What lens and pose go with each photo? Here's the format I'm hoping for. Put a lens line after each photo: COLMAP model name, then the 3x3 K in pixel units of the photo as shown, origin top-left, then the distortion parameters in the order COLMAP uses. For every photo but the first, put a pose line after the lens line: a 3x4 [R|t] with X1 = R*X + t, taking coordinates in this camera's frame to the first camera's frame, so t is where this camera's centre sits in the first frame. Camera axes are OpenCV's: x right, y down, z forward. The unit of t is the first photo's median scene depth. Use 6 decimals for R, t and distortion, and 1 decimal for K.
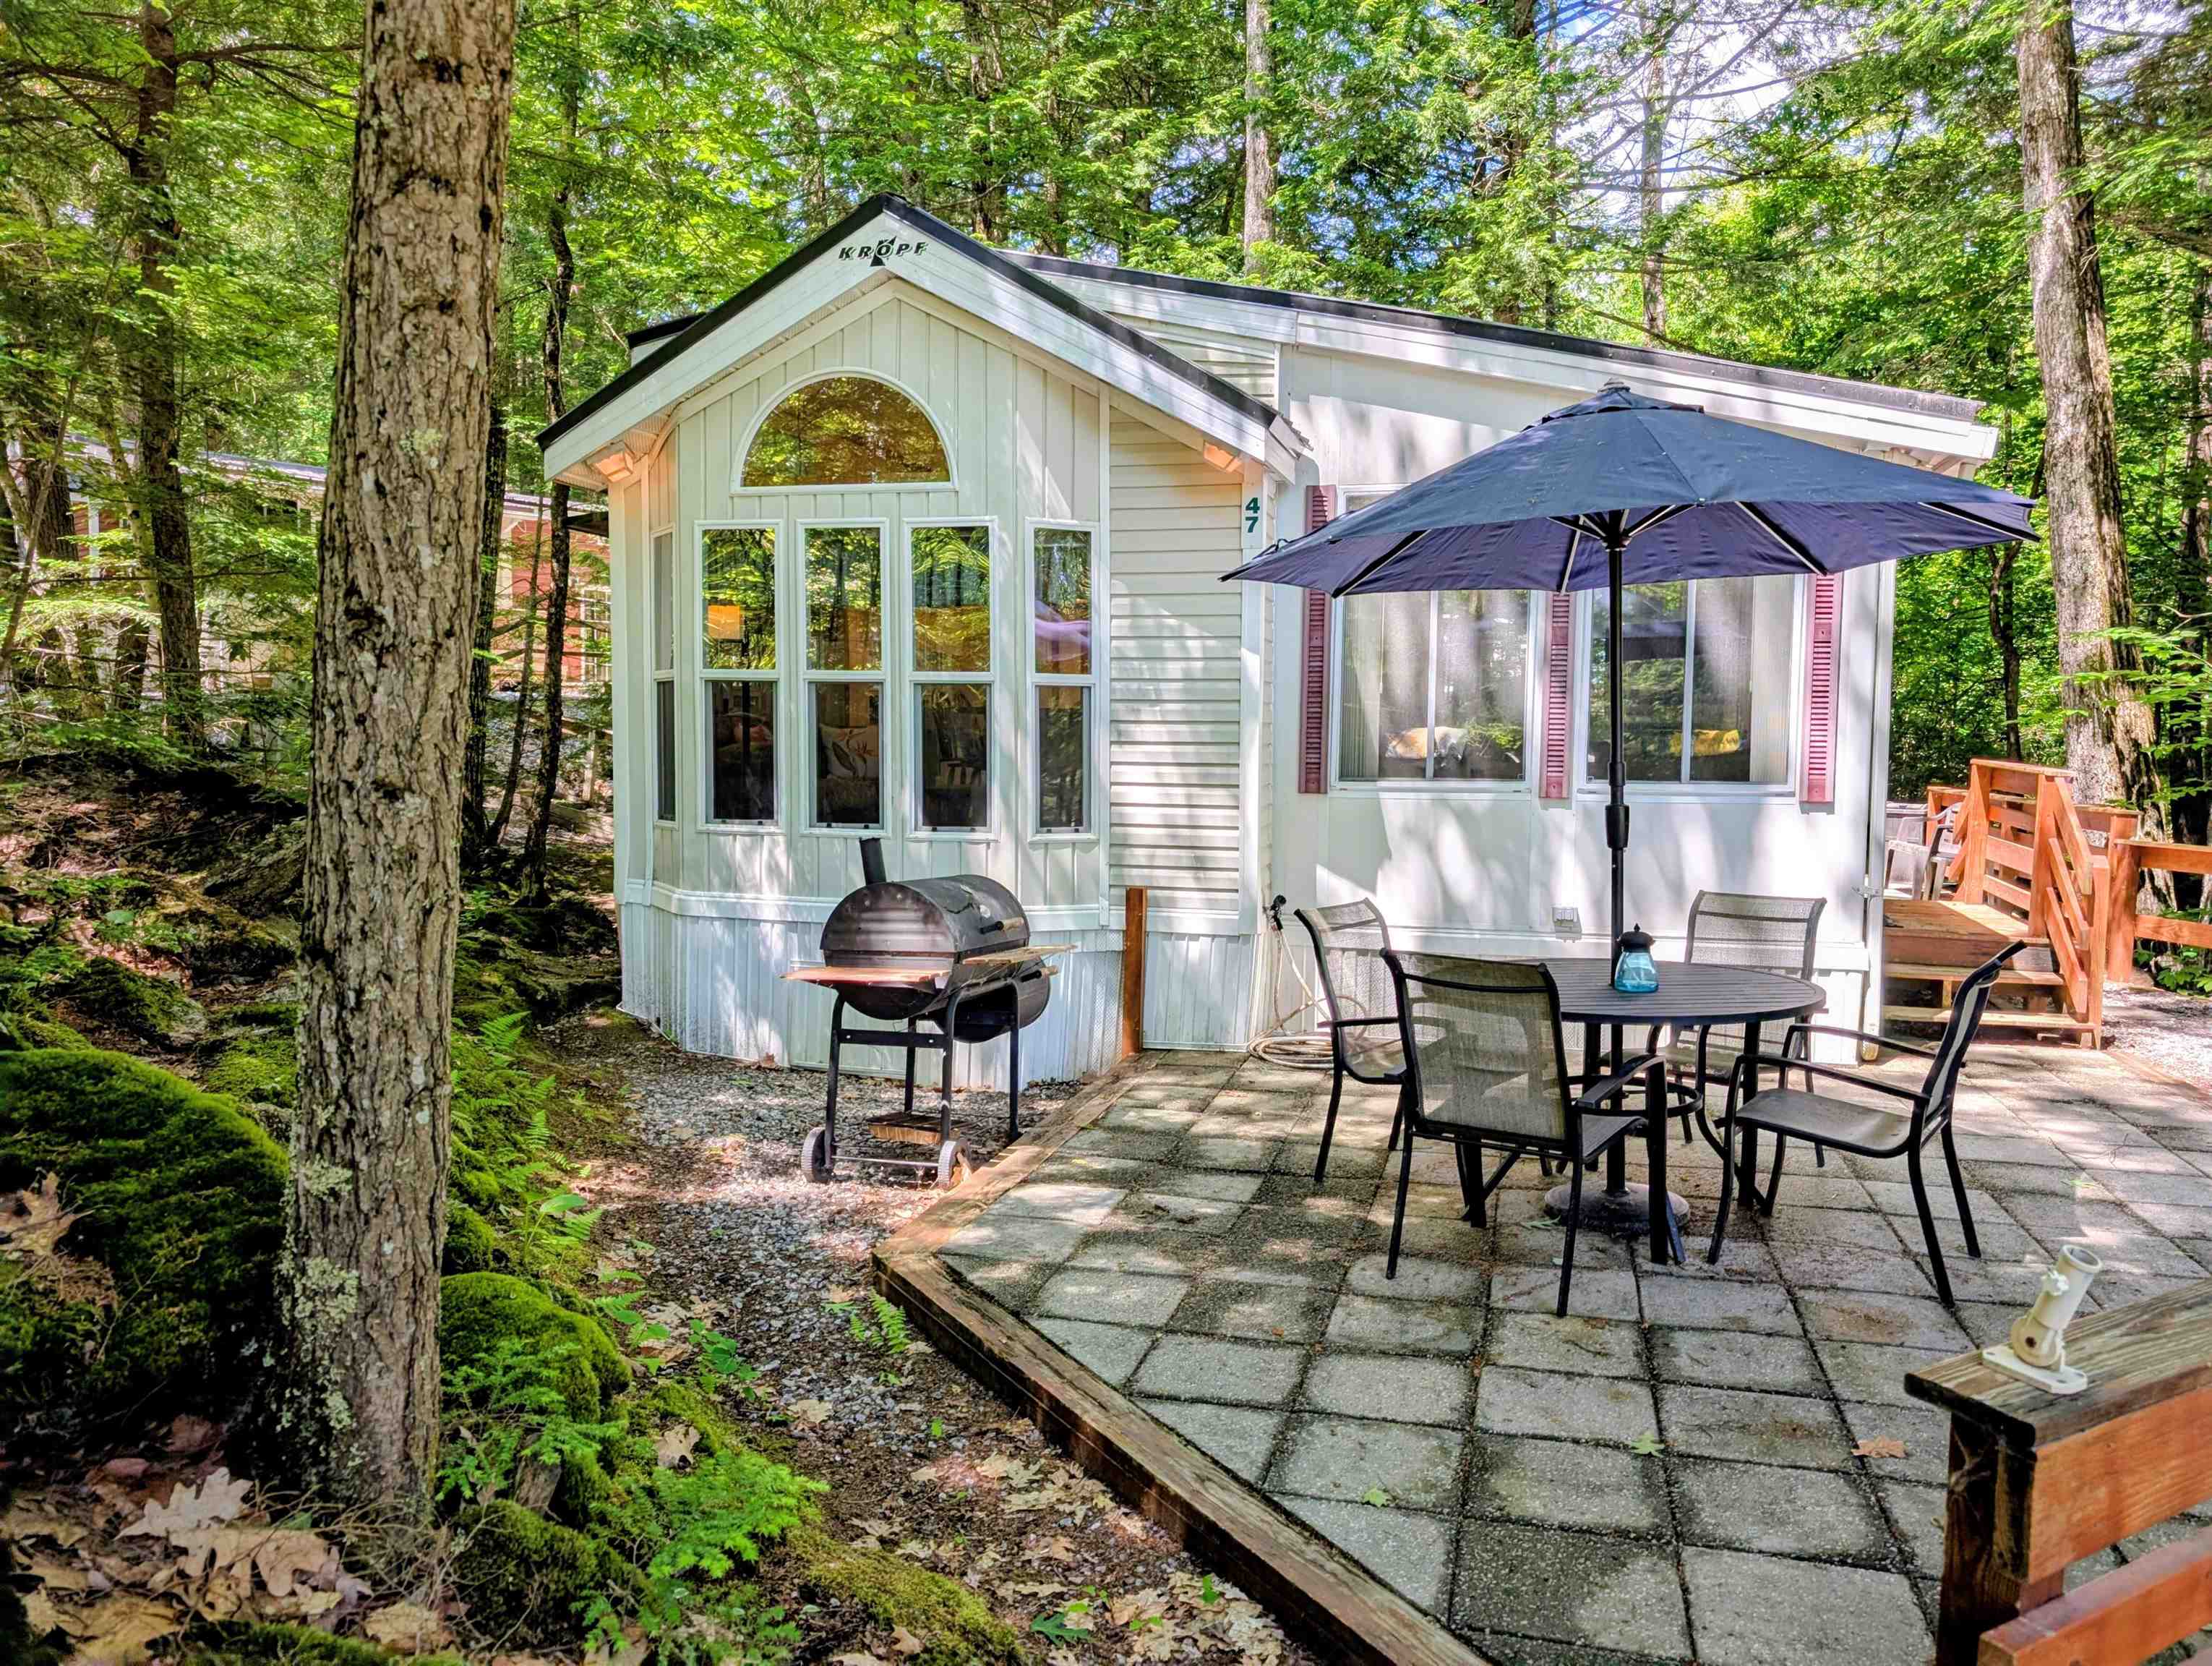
lens RADIAL K [[1554.4, 0, 1106.0], [0, 1554.4, 833.0], [0, 0, 1]] dist [0.005968, 0.001265]
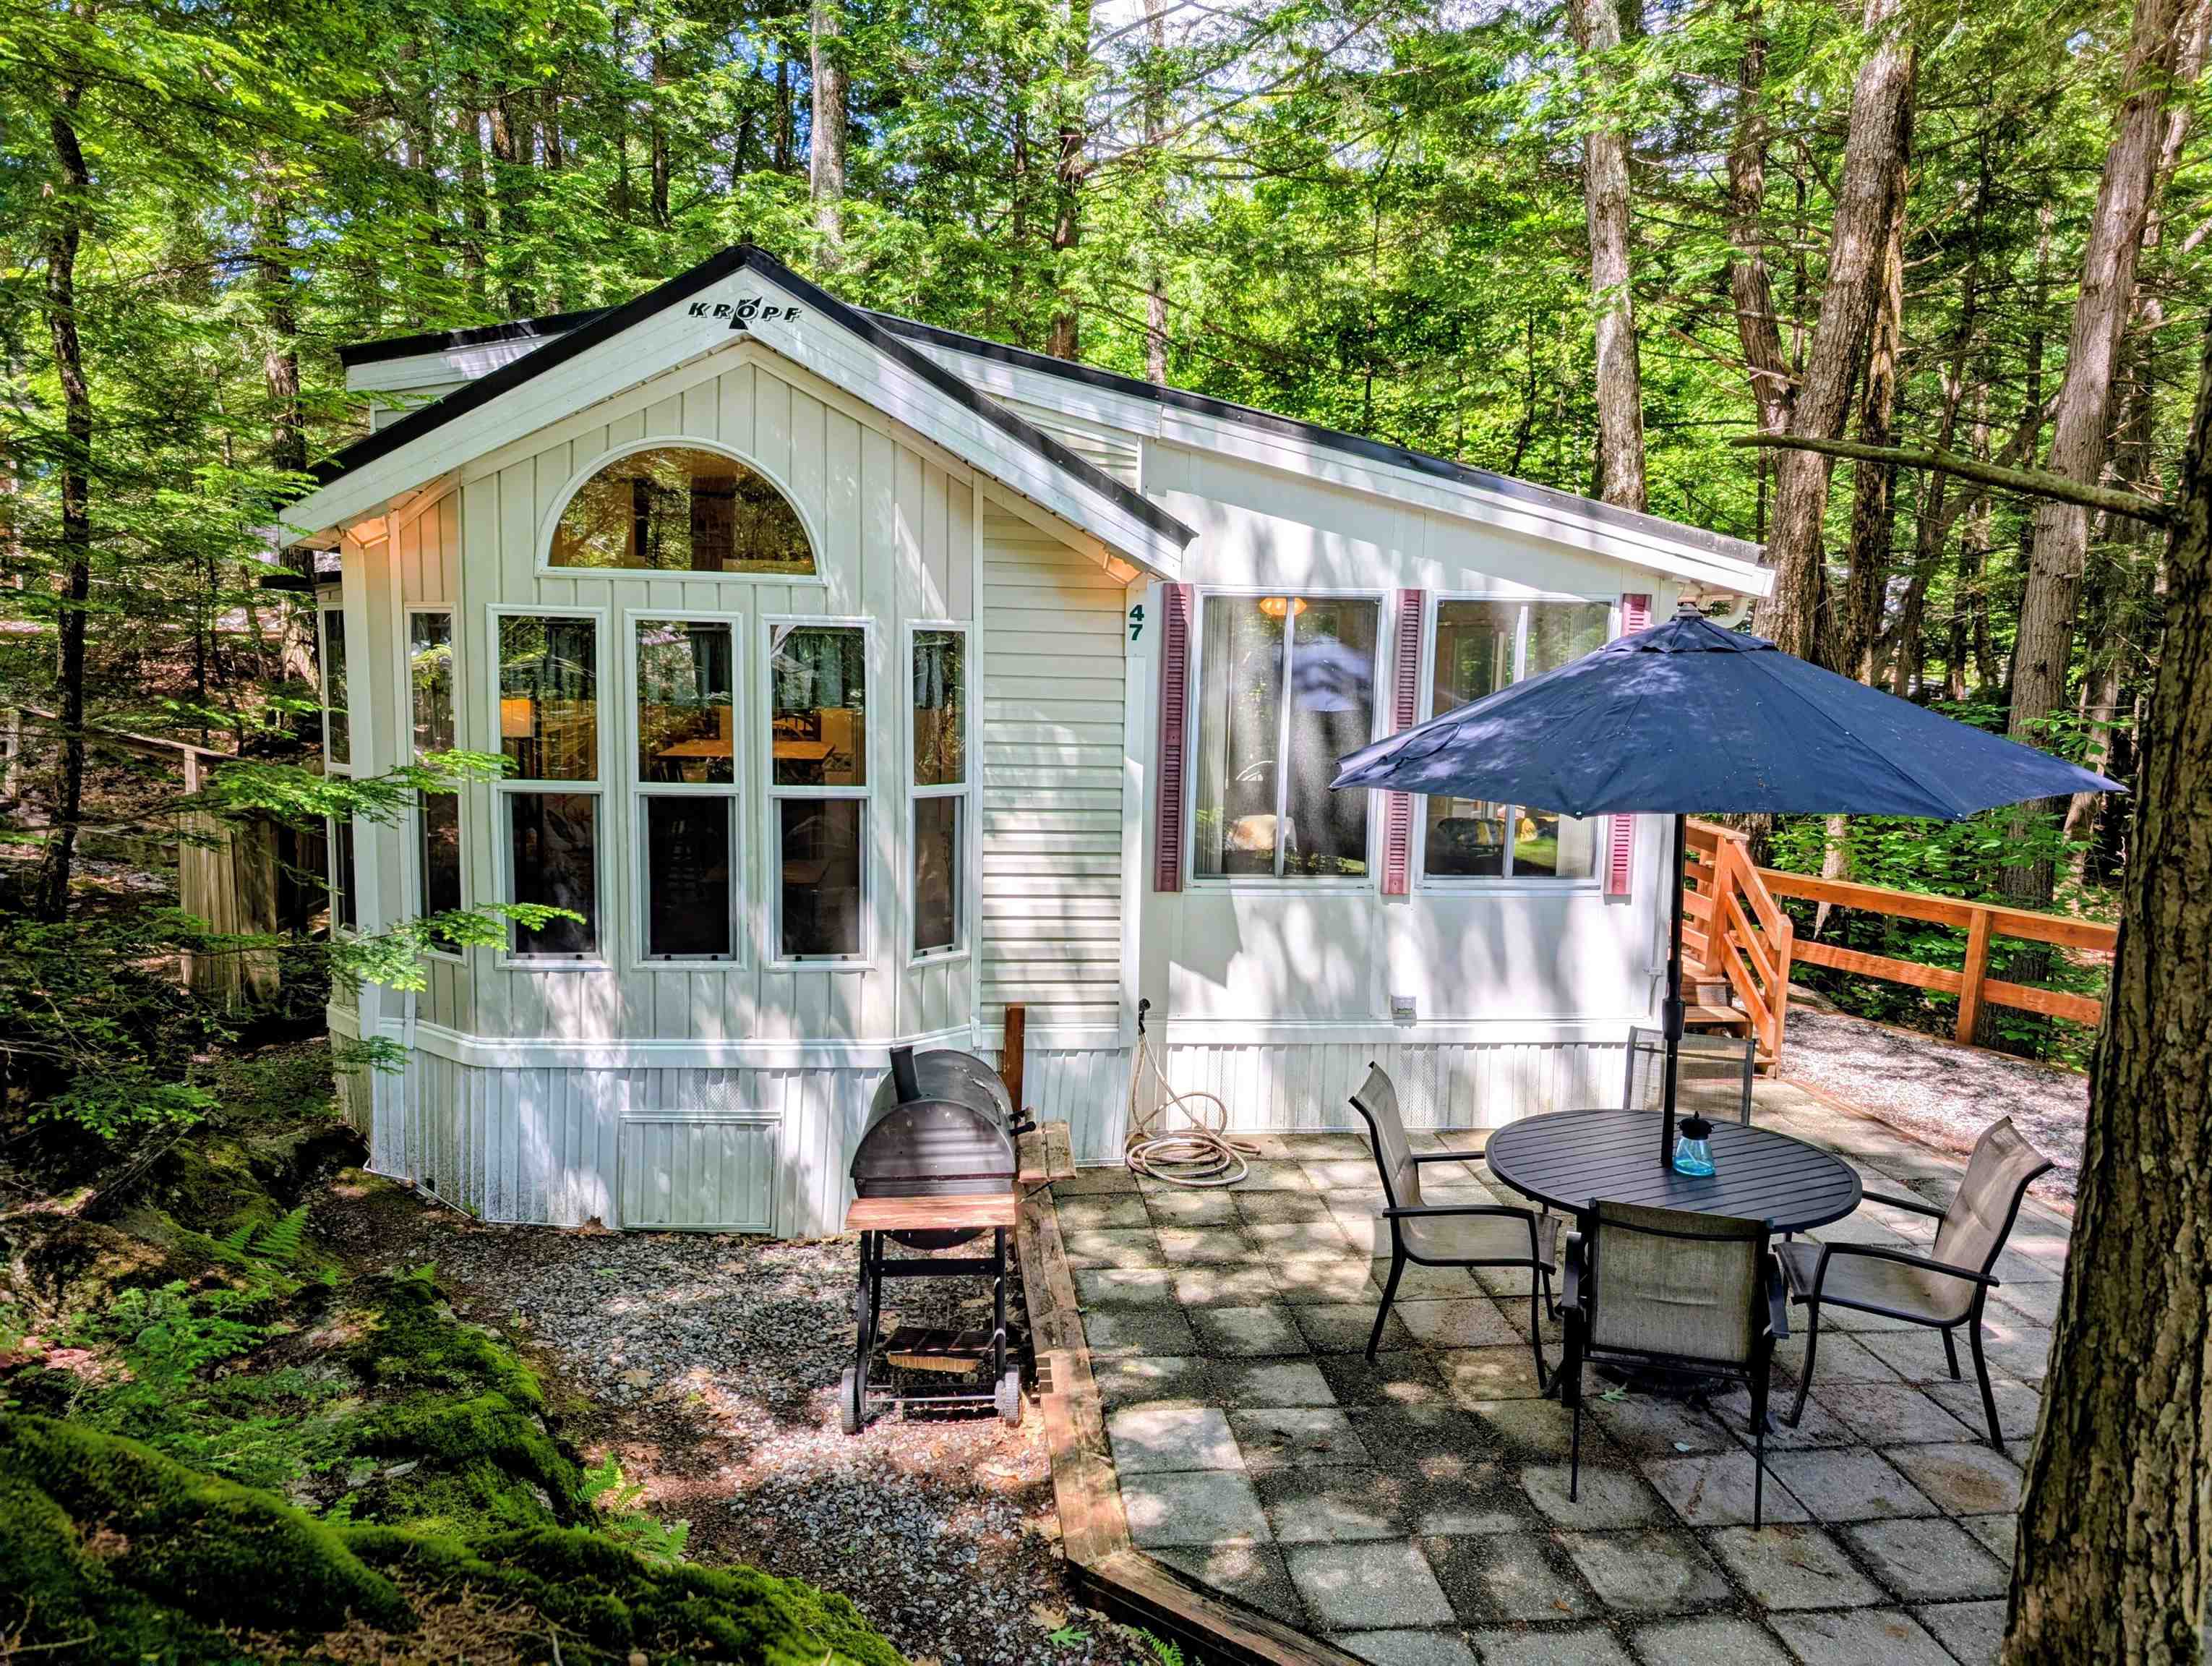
lens RADIAL K [[1566.8, 0, 1106.0], [0, 1566.8, 833.0], [0, 0, 1]] dist [0.014265, -0.007366]
pose [[0.932936, -0.032029, 0.358614, -0.288696], [0.010287, 0.998000, 0.062374, -0.140029], [-0.359894, -0.054502, 0.931400, 0.094706]]
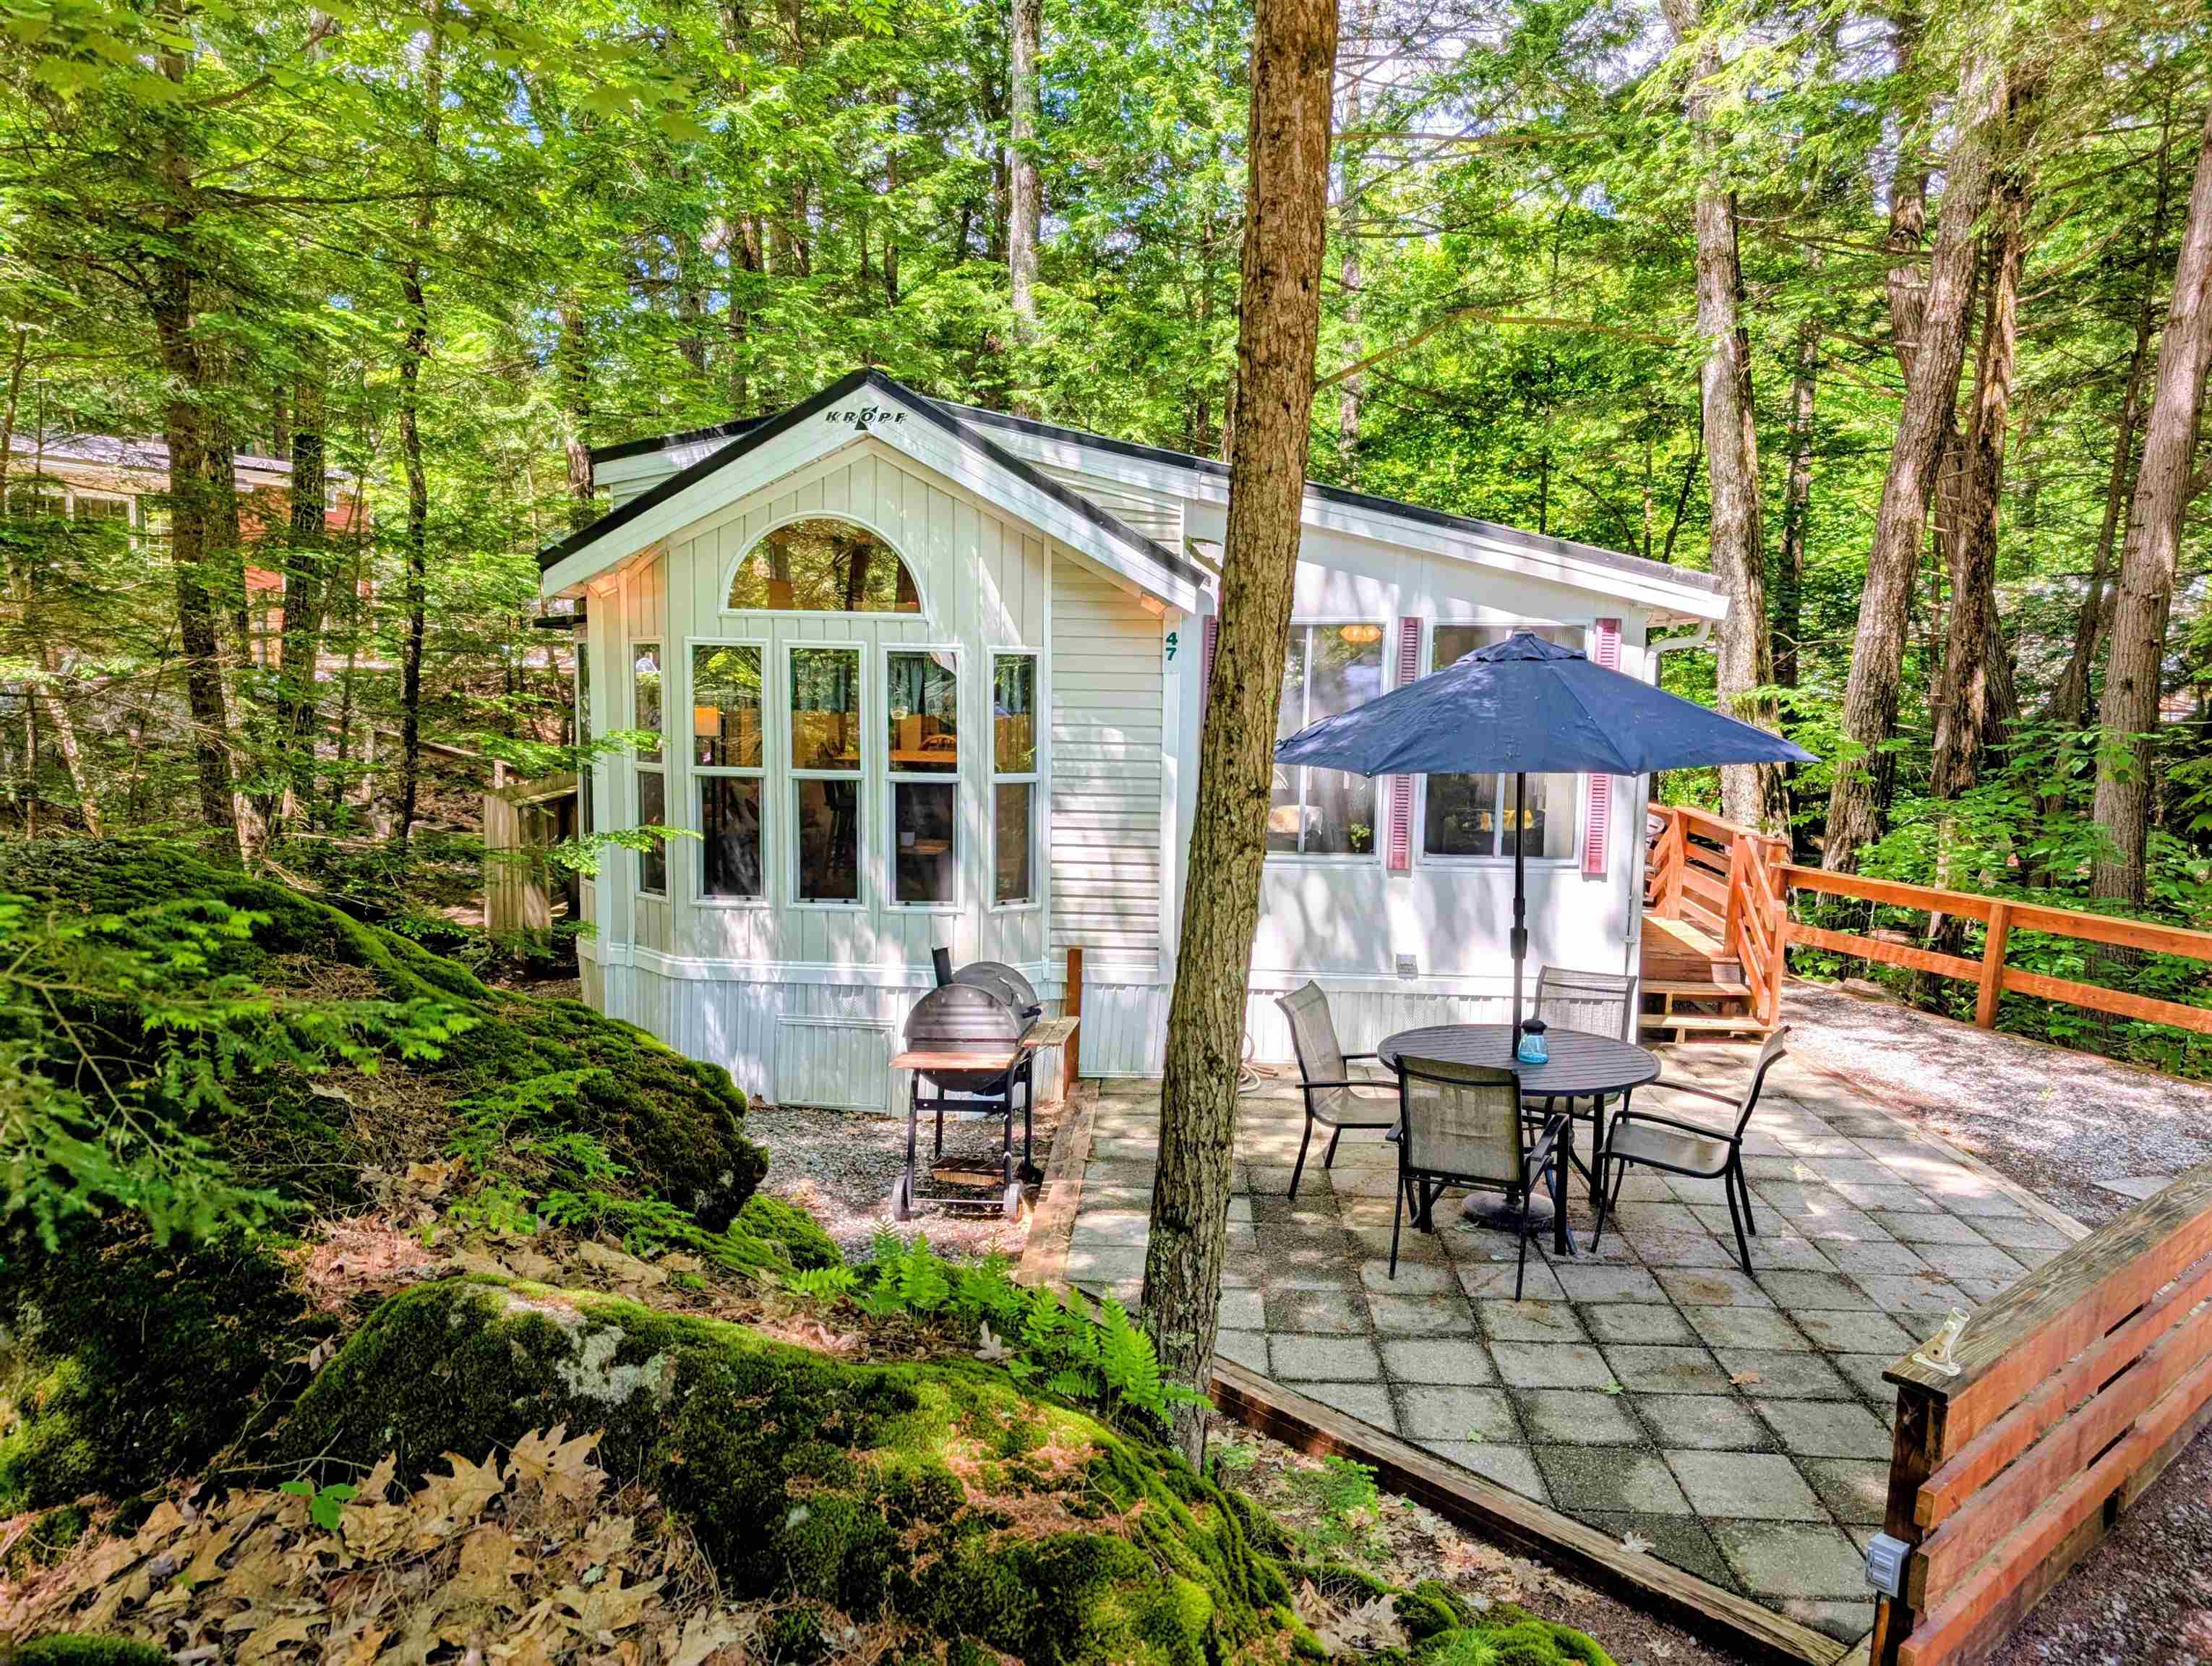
lens RADIAL K [[1534.2, 0, 1073.9], [0, 1534.2, 861.8], [0, 0, 1]] dist [0.017256, -0.007876]
pose [[0.981663, -0.017918, 0.189780, -0.222653], [0.006796, 0.998229, 0.059096, -0.110999], [-0.190503, -0.056722, 0.980047, -0.188164]]
